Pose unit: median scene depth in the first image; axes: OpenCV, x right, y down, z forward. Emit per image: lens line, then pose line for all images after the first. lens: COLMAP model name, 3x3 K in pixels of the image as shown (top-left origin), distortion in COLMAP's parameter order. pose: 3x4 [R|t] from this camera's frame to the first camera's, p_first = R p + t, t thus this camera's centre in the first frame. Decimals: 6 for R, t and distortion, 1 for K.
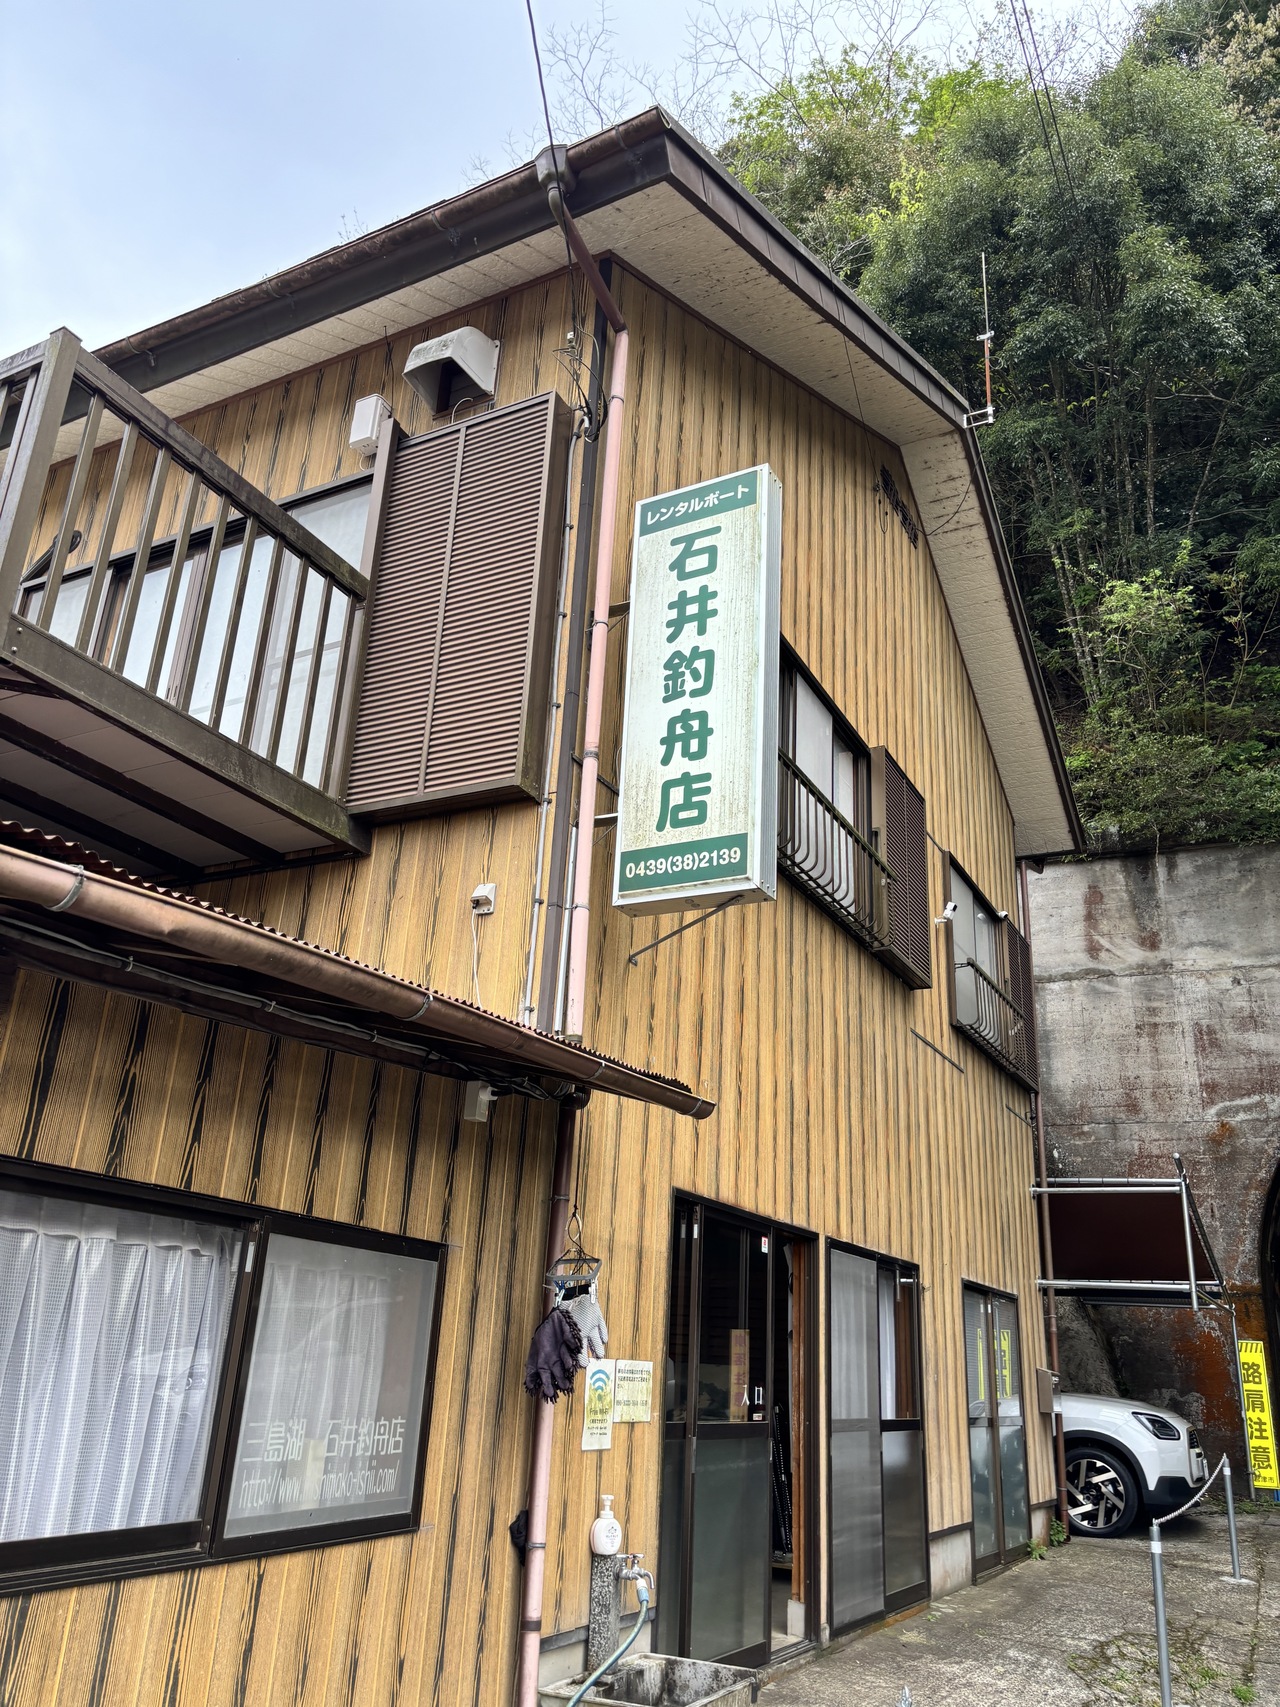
lens RADIAL K [[1253.7, 0, 640.0], [0, 1253.7, 853.5], [0, 0, 1]] dist [0.003688, -0.010378]
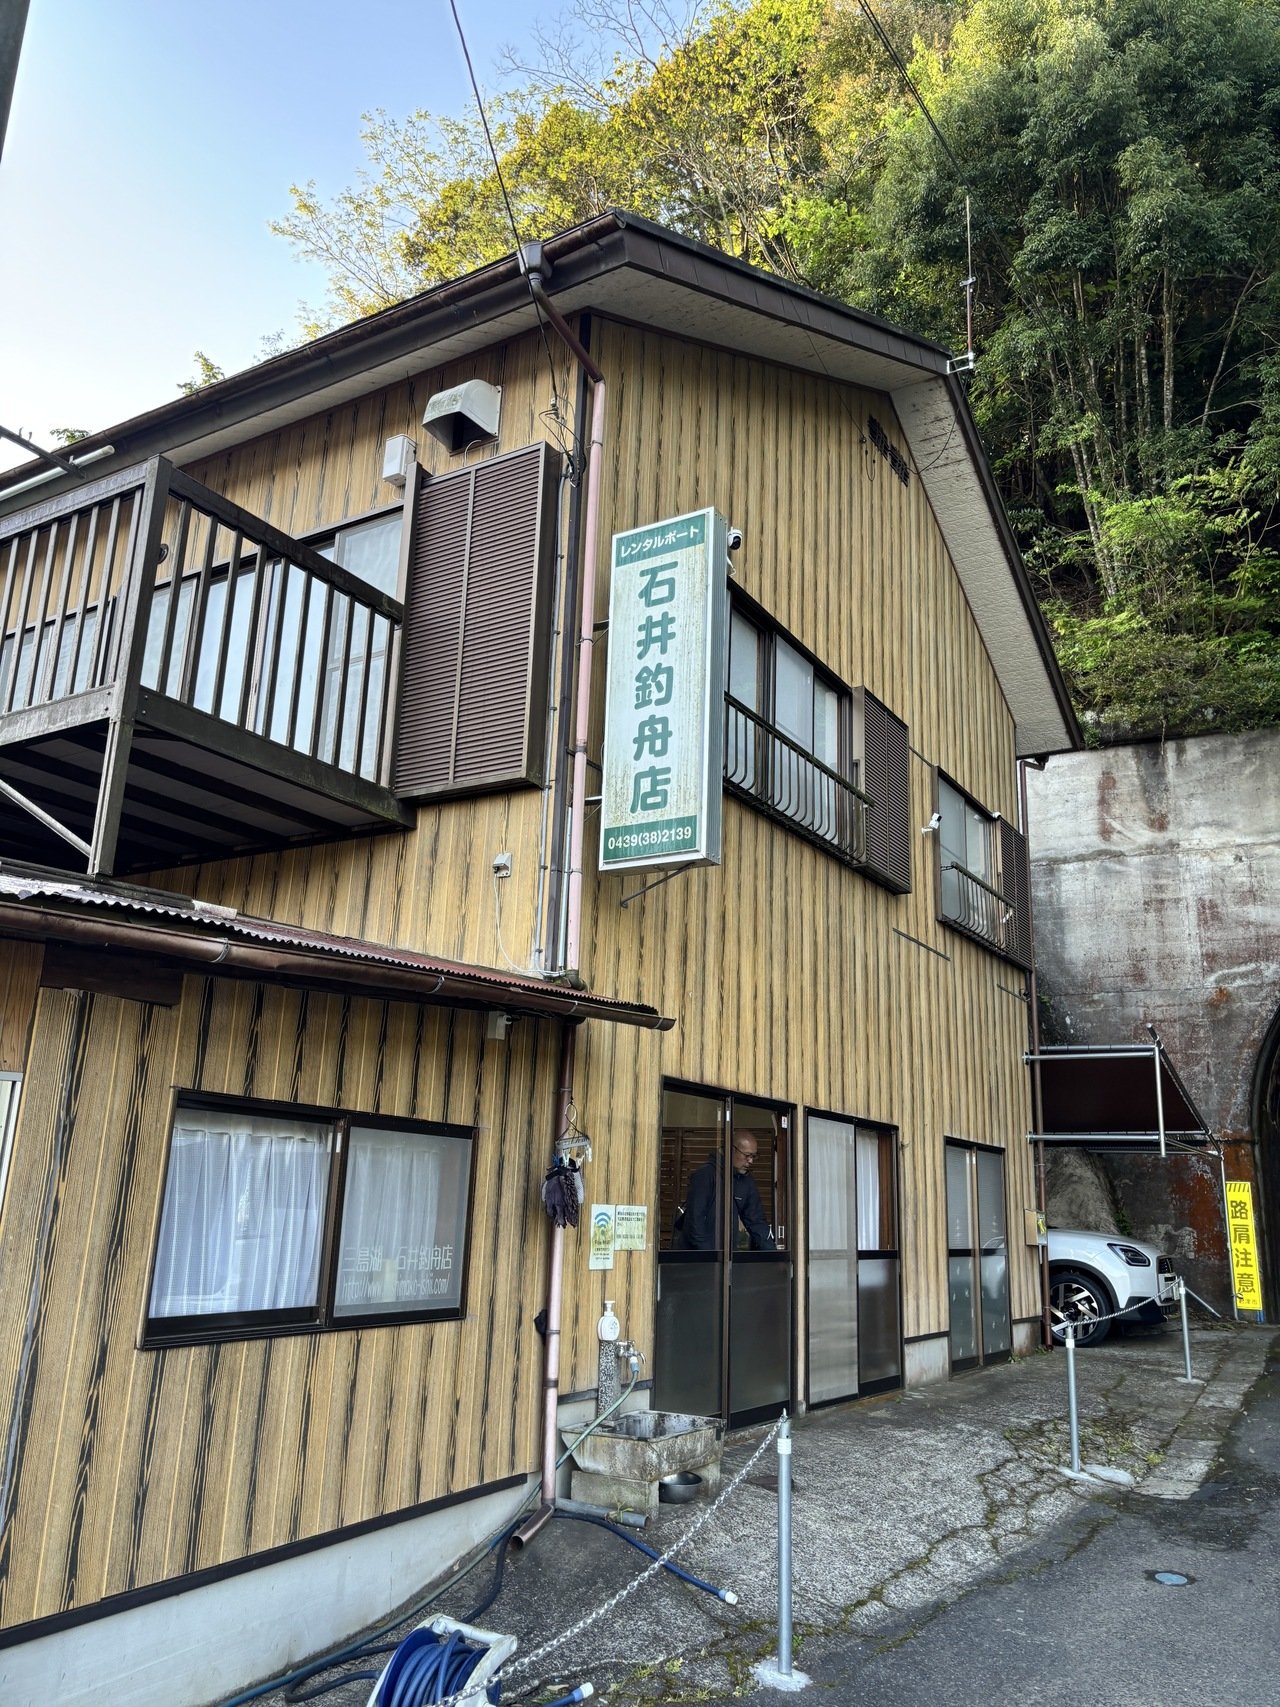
lens RADIAL K [[1253.7, 0, 640.0], [0, 1253.7, 853.5], [0, 0, 1]] dist [0.003688, -0.010378]
pose [[0.997387, -0.033294, -0.064112, 0.087620], [0.039982, 0.993557, 0.106043, -0.093467], [0.060168, -0.108330, 0.992293, -0.242408]]
